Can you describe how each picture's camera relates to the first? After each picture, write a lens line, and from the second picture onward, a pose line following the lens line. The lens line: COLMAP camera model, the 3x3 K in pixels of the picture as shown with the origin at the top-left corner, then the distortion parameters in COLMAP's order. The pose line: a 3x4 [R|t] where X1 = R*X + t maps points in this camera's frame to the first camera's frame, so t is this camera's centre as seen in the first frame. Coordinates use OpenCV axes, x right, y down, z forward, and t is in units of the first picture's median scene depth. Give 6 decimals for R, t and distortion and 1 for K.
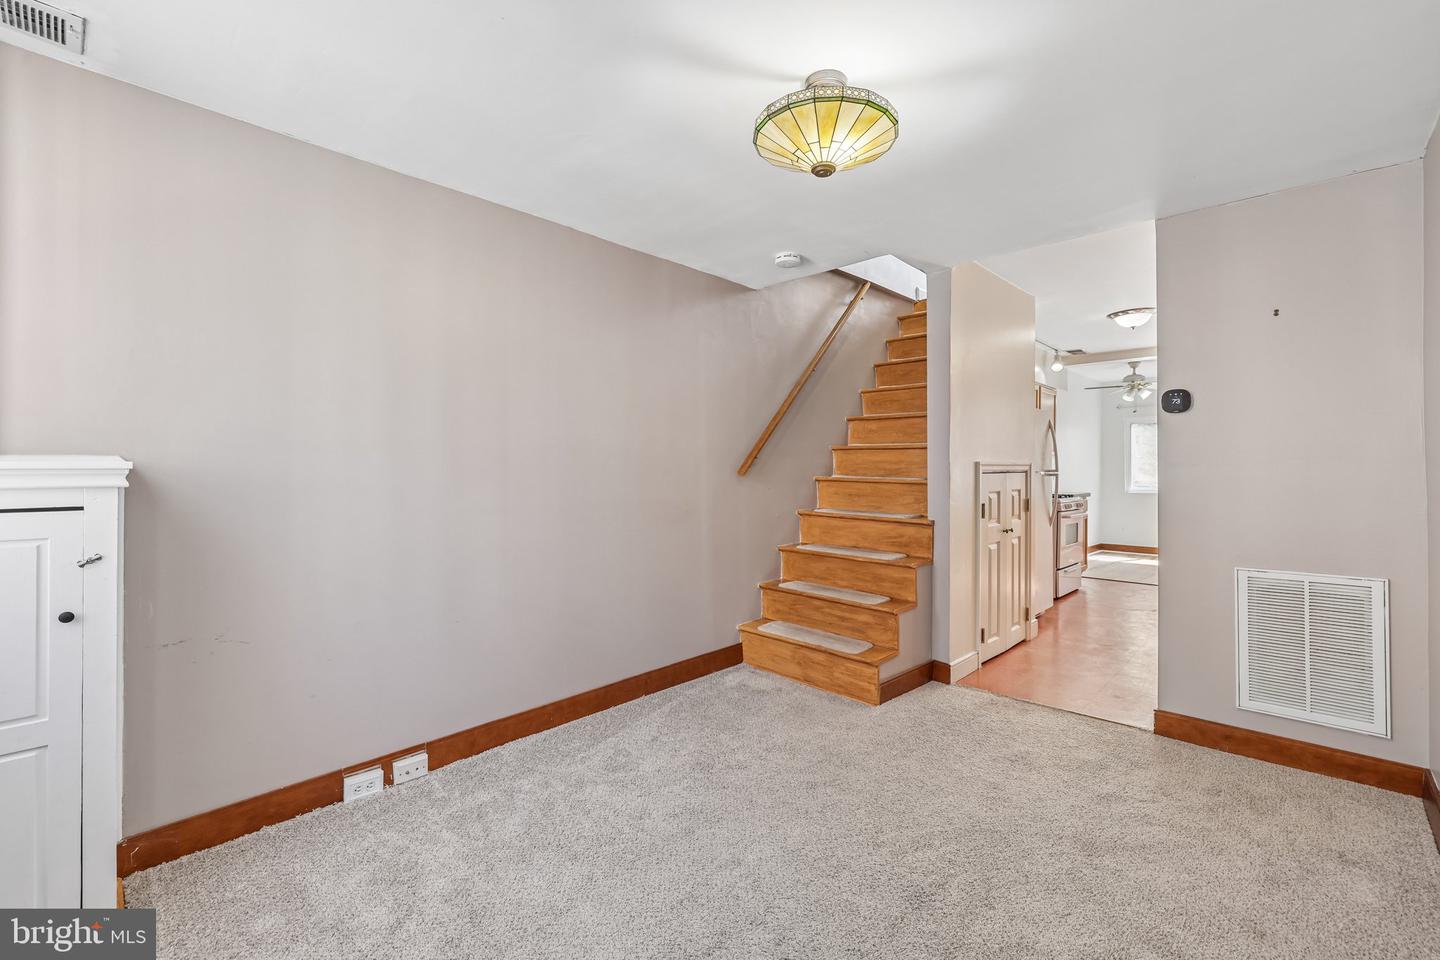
lens RADIAL K [[619.7, 0, 711.9], [0, 619.7, 467.7], [0, 0, 1]] dist [-0.002420, -0.000497]
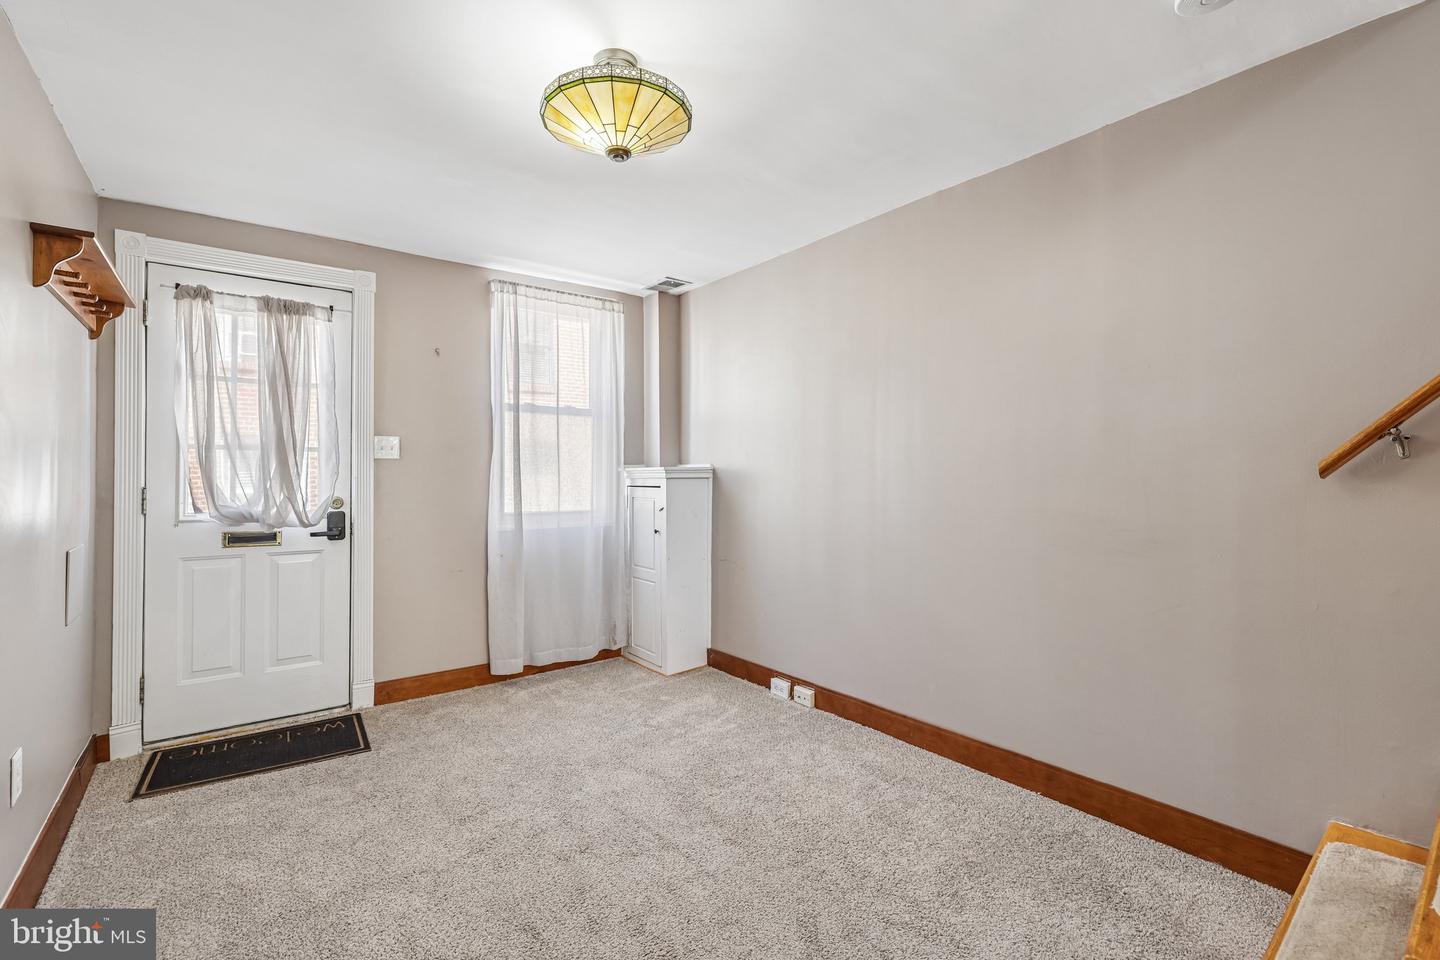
lens RADIAL K [[619.7, 0, 709.2], [0, 619.7, 475.2], [0, 0, 1]] dist [-0.002420, -0.000497]
pose [[-0.139796, 0.002441, -0.990177, 0.871488], [0.003242, 0.999993, 0.002008, 0.013517], [0.990175, -0.002930, -0.139803, 1.018495]]
